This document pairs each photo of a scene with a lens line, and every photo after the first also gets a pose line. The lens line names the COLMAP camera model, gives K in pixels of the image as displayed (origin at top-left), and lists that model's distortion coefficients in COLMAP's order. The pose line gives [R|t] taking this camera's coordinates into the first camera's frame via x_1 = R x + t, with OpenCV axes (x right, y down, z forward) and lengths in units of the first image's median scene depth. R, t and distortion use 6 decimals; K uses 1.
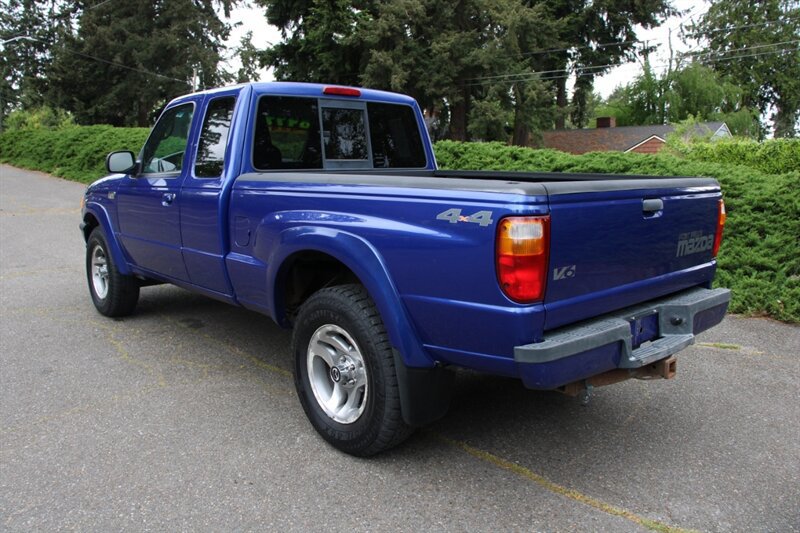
lens RADIAL K [[656.2, 0, 395.6], [0, 656.2, 267.4], [0, 0, 1]] dist [-0.172254, 0.152684]
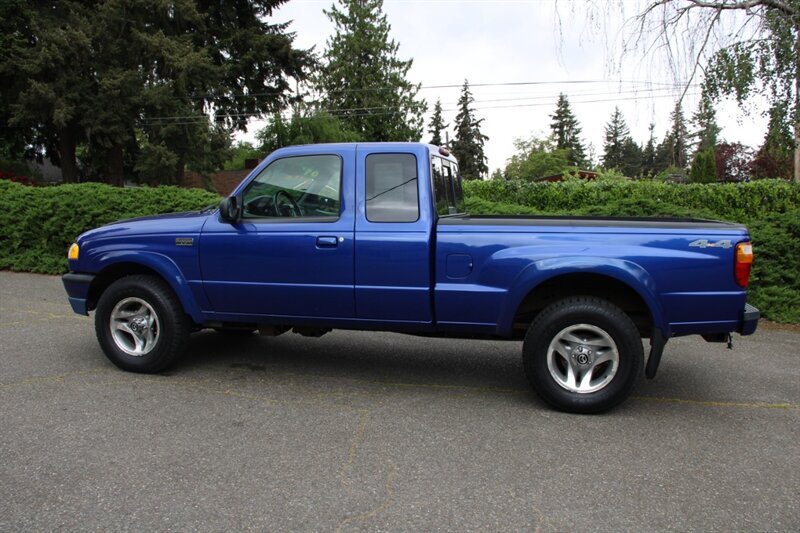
lens RADIAL K [[656.2, 0, 395.6], [0, 656.2, 267.4], [0, 0, 1]] dist [-0.172254, 0.152684]
pose [[0.823626, -0.053039, 0.564648, -0.127282], [0.086586, 0.995705, -0.032770, -0.002604], [-0.560484, 0.075881, 0.824681, 0.005378]]
